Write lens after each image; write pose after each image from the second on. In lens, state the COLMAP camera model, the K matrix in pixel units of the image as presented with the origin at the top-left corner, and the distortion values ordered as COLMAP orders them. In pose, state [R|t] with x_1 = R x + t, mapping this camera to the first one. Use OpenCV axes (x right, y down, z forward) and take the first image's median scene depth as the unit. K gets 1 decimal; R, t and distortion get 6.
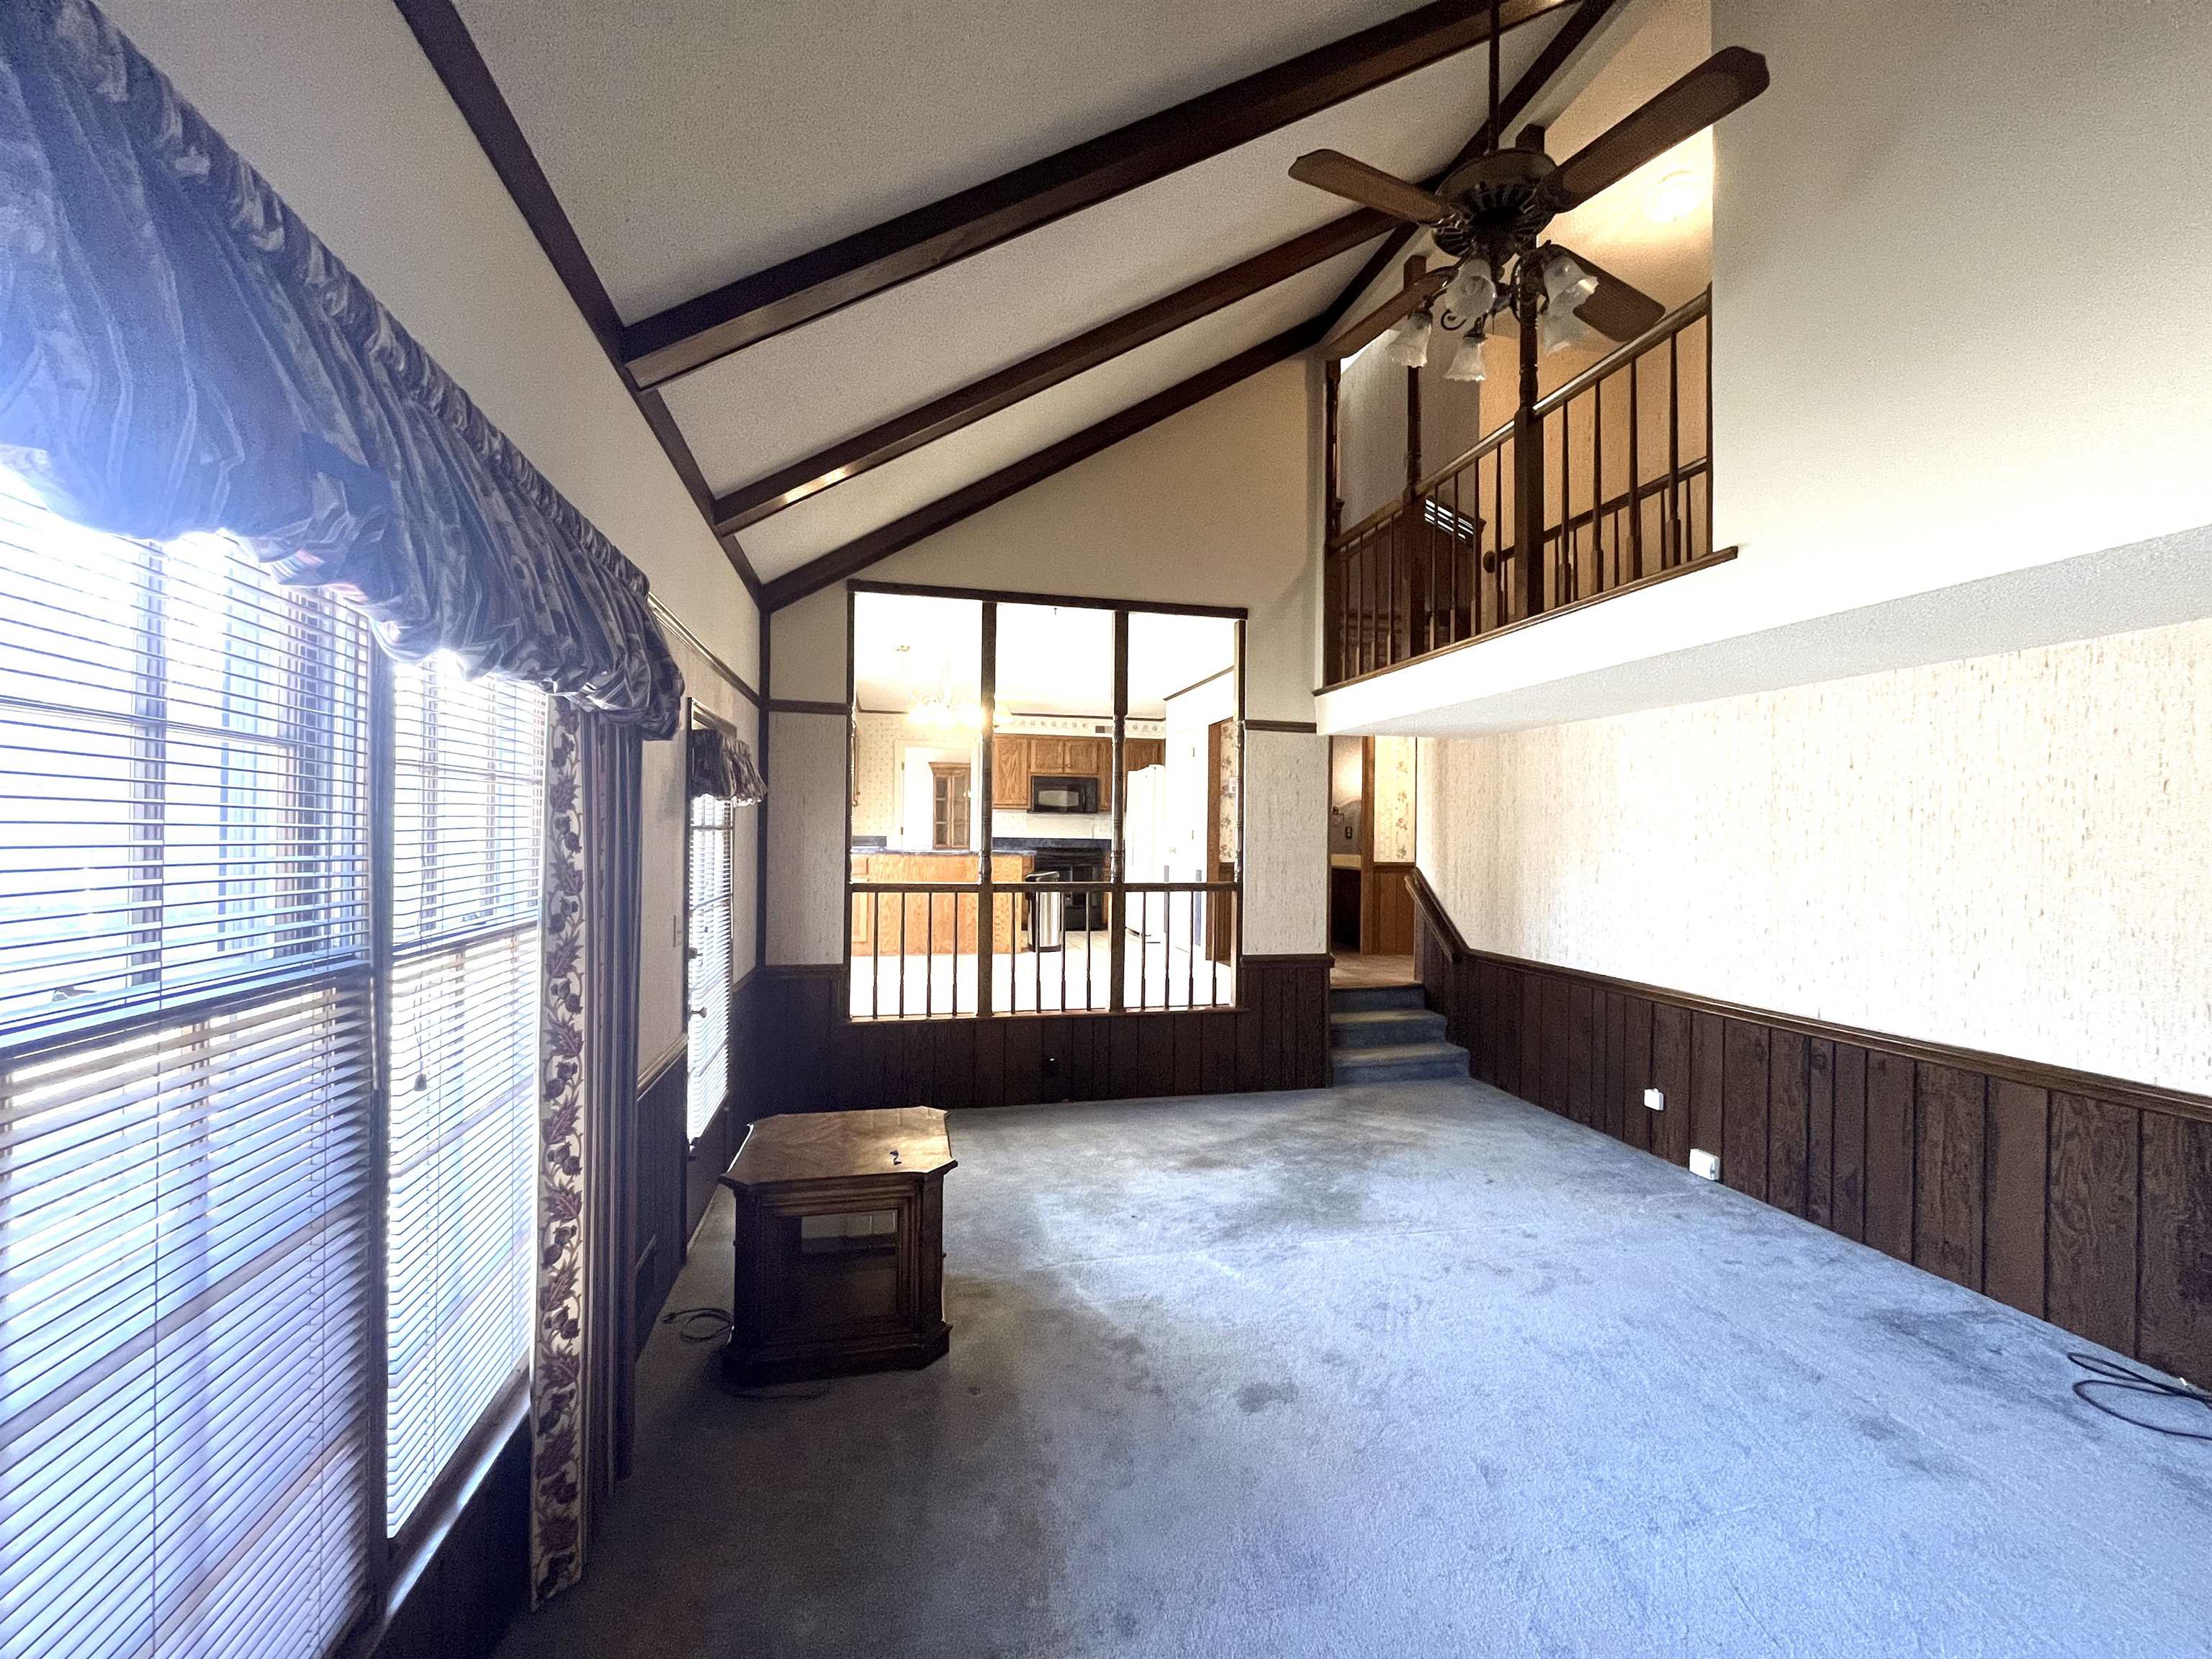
lens RADIAL K [[894.7, 0, 1114.2], [0, 894.7, 831.5], [0, 0, 1]] dist [-0.003982, 0.000230]
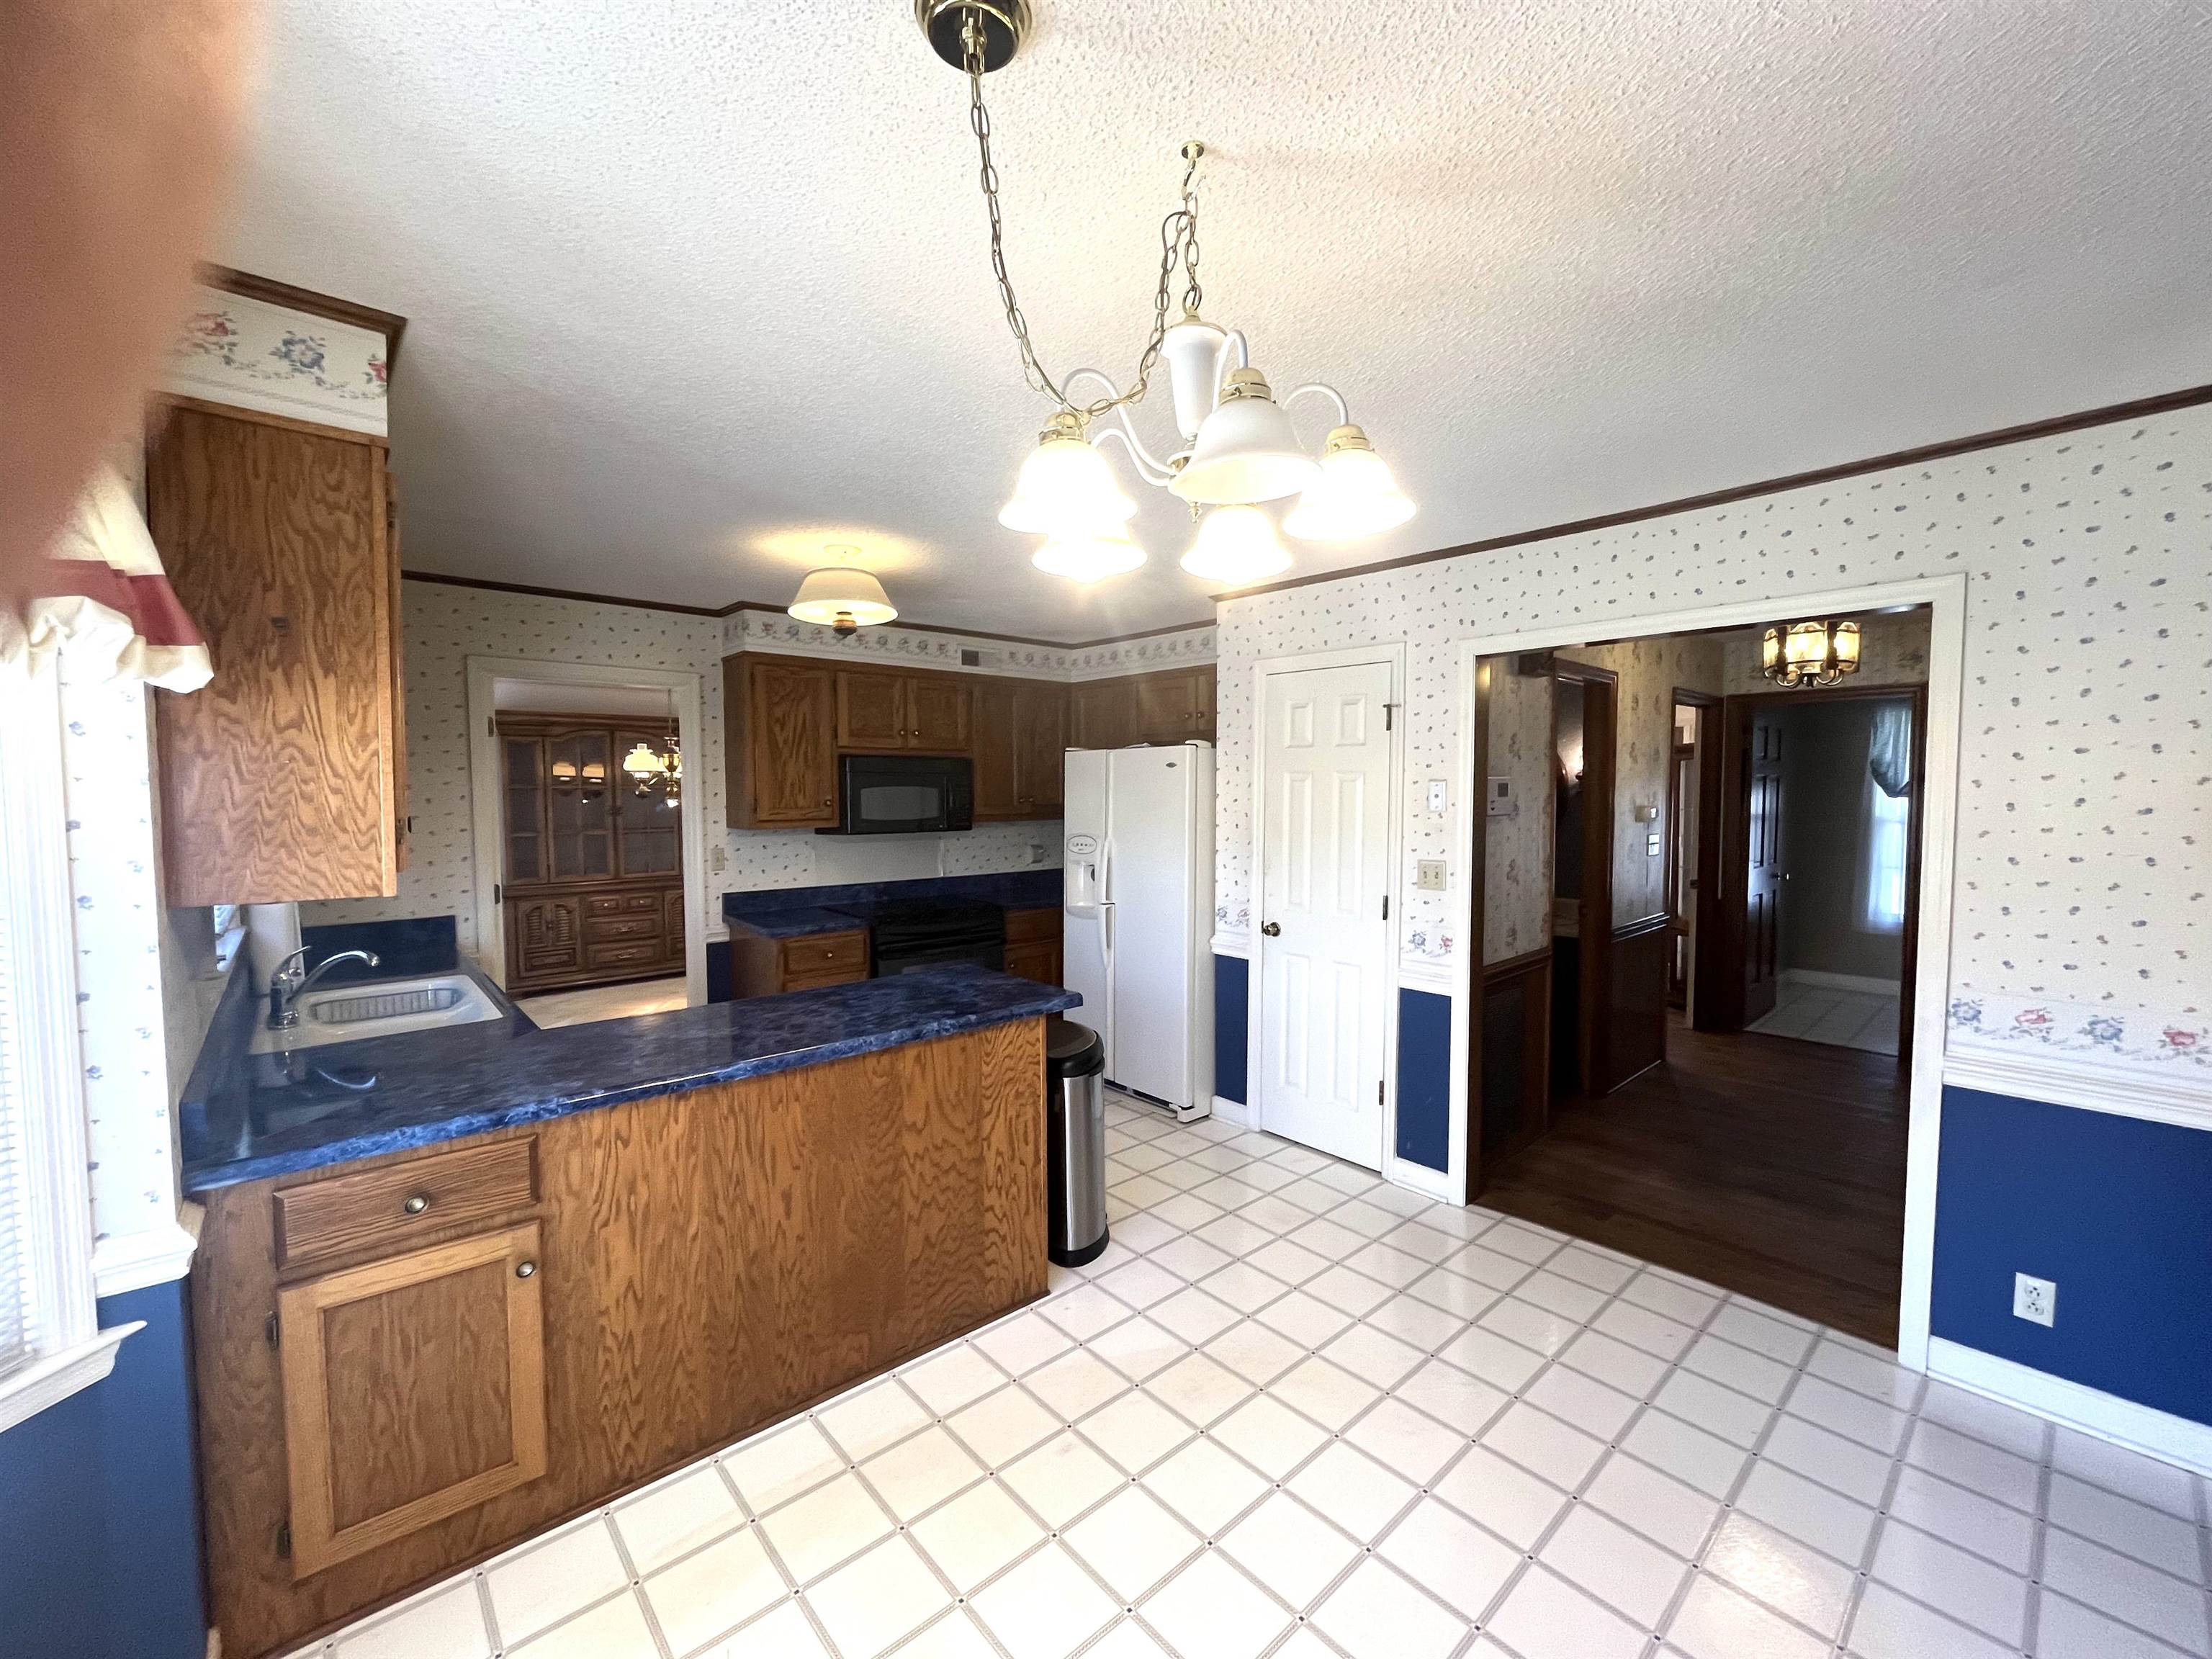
lens RADIAL K [[894.7, 0, 1106.0], [0, 894.7, 834.7], [0, 0, 1]] dist [-0.003982, 0.000230]
pose [[0.881494, -0.037619, 0.470695, -0.377696], [0.009699, 0.998054, 0.061603, -0.095576], [-0.472096, -0.049737, 0.880143, 1.071091]]
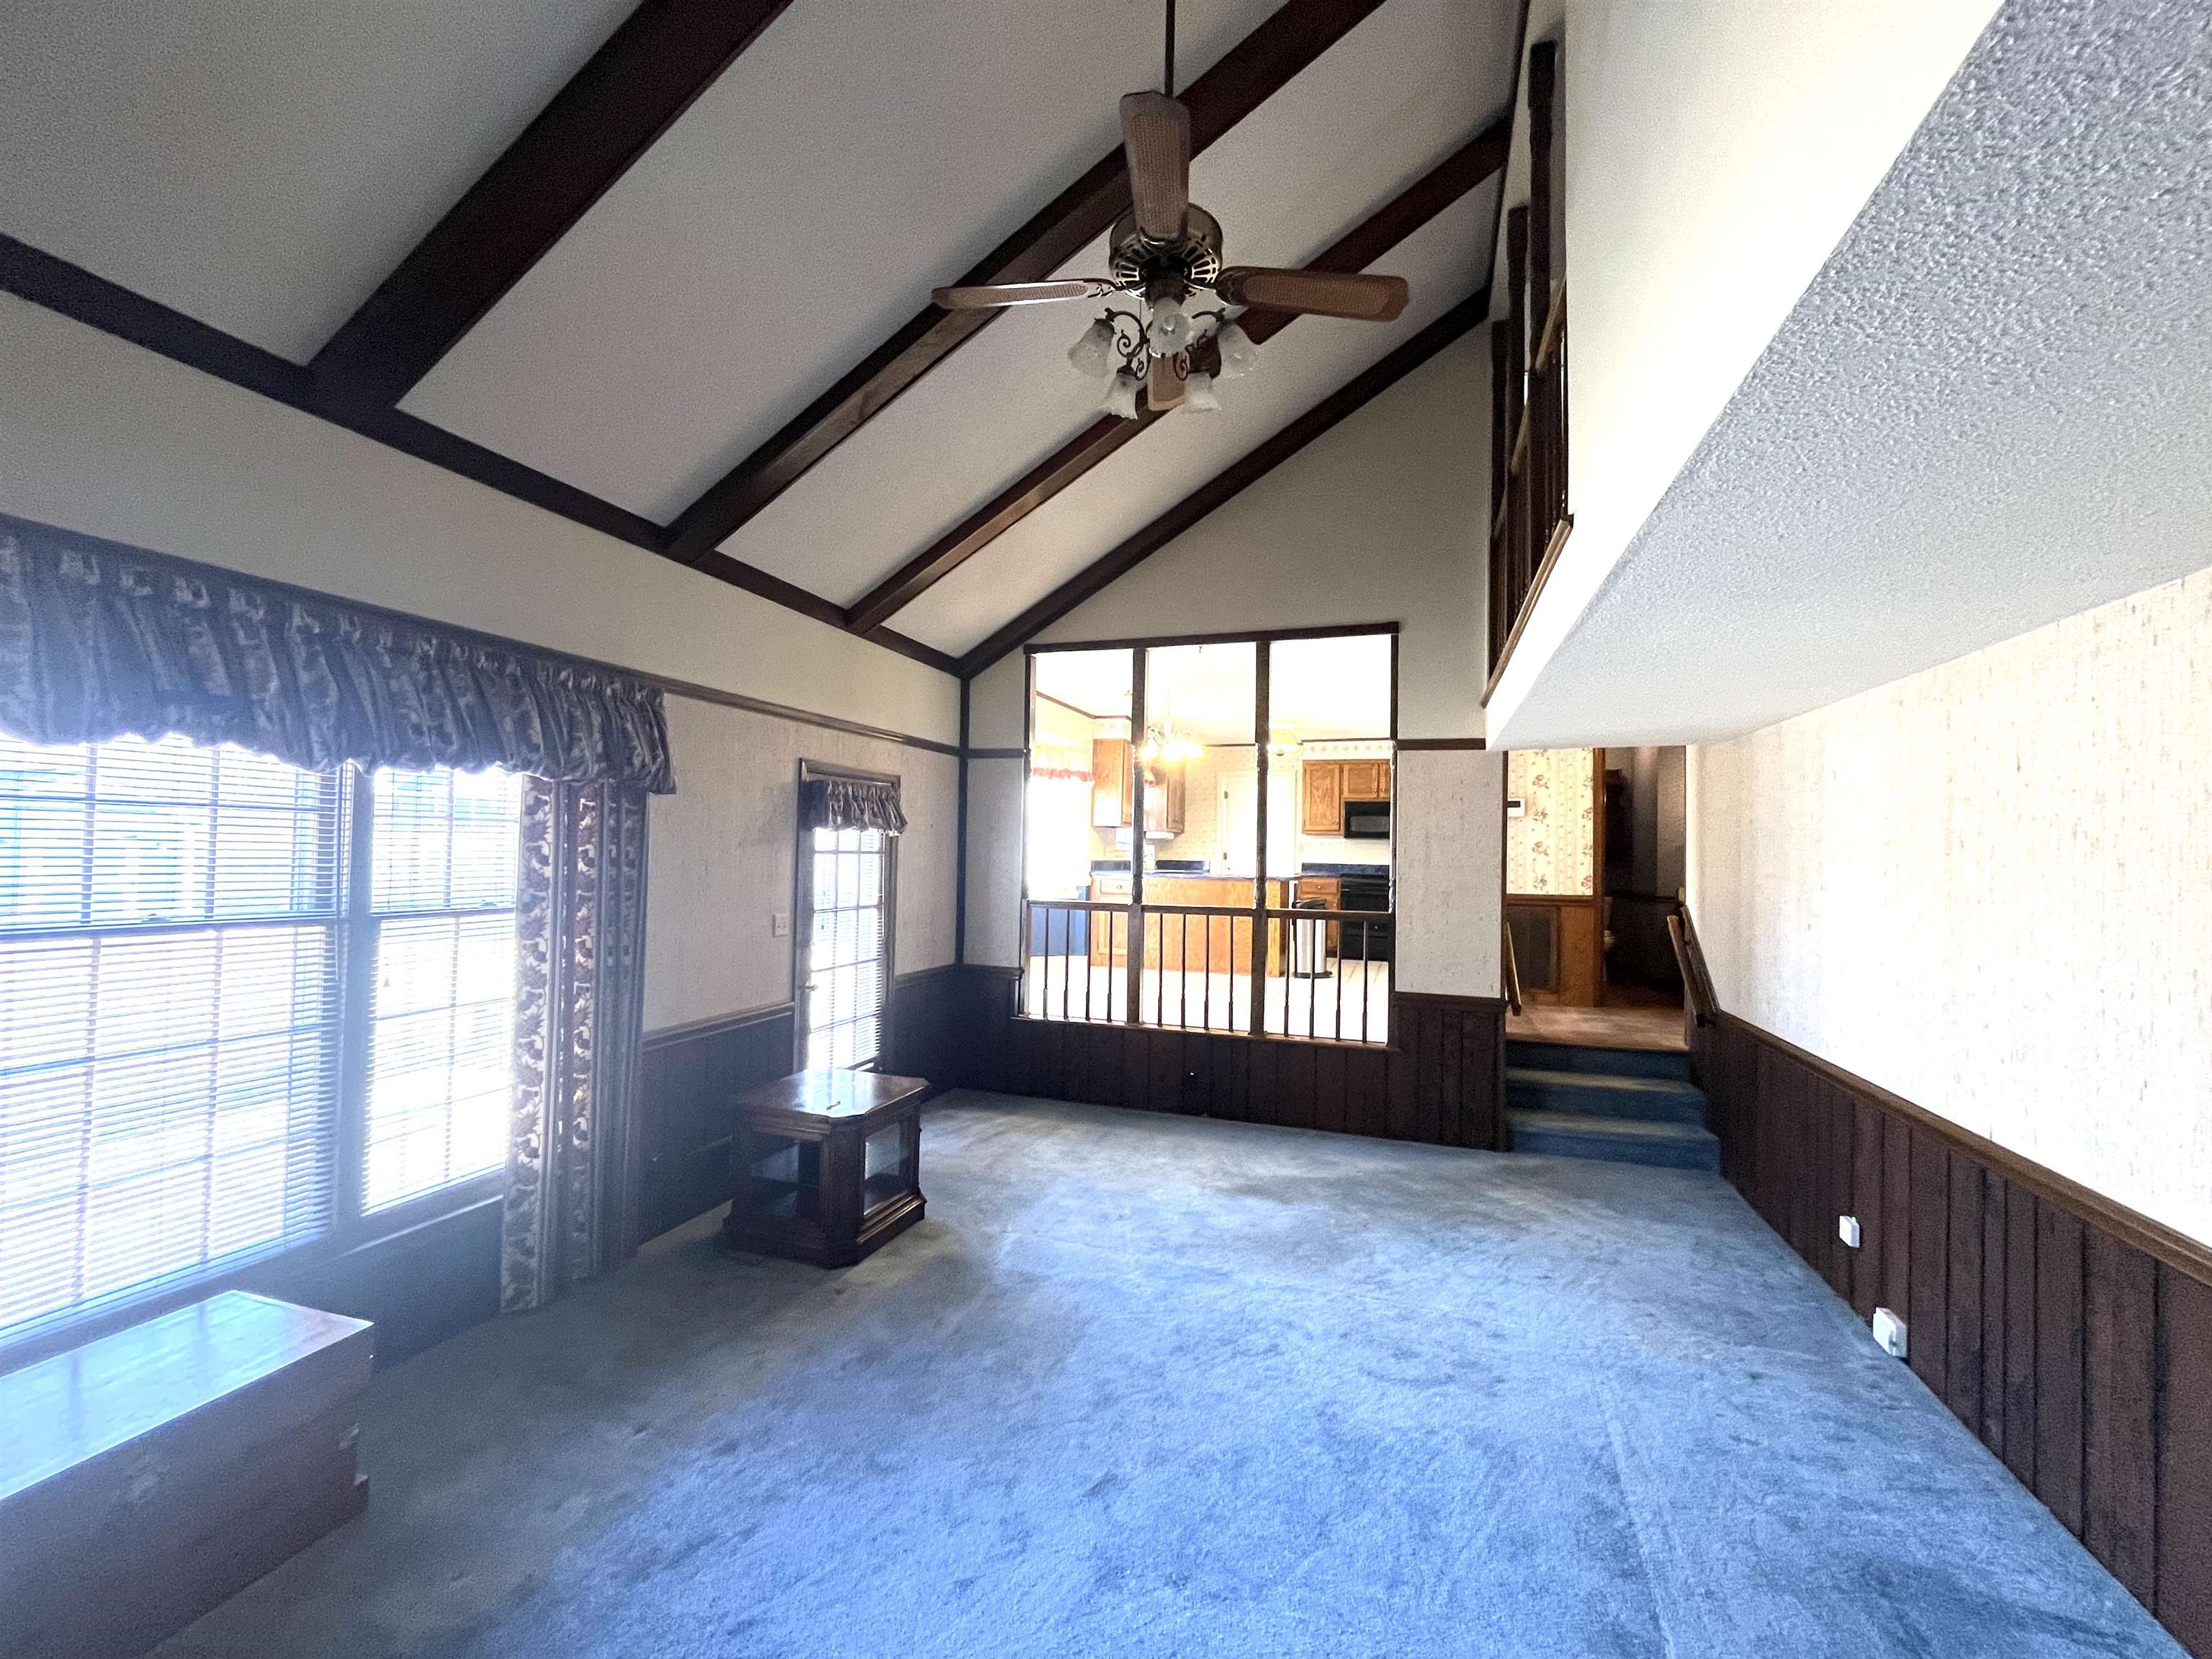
lens RADIAL K [[894.7, 0, 1106.1], [0, 894.7, 833.7], [0, 0, 1]] dist [-0.003982, 0.000230]
pose [[0.849838, -0.006510, -0.527004, 0.408128], [-0.007354, 0.999680, -0.024208, -0.001622], [0.526993, 0.024448, 0.849518, 0.046699]]
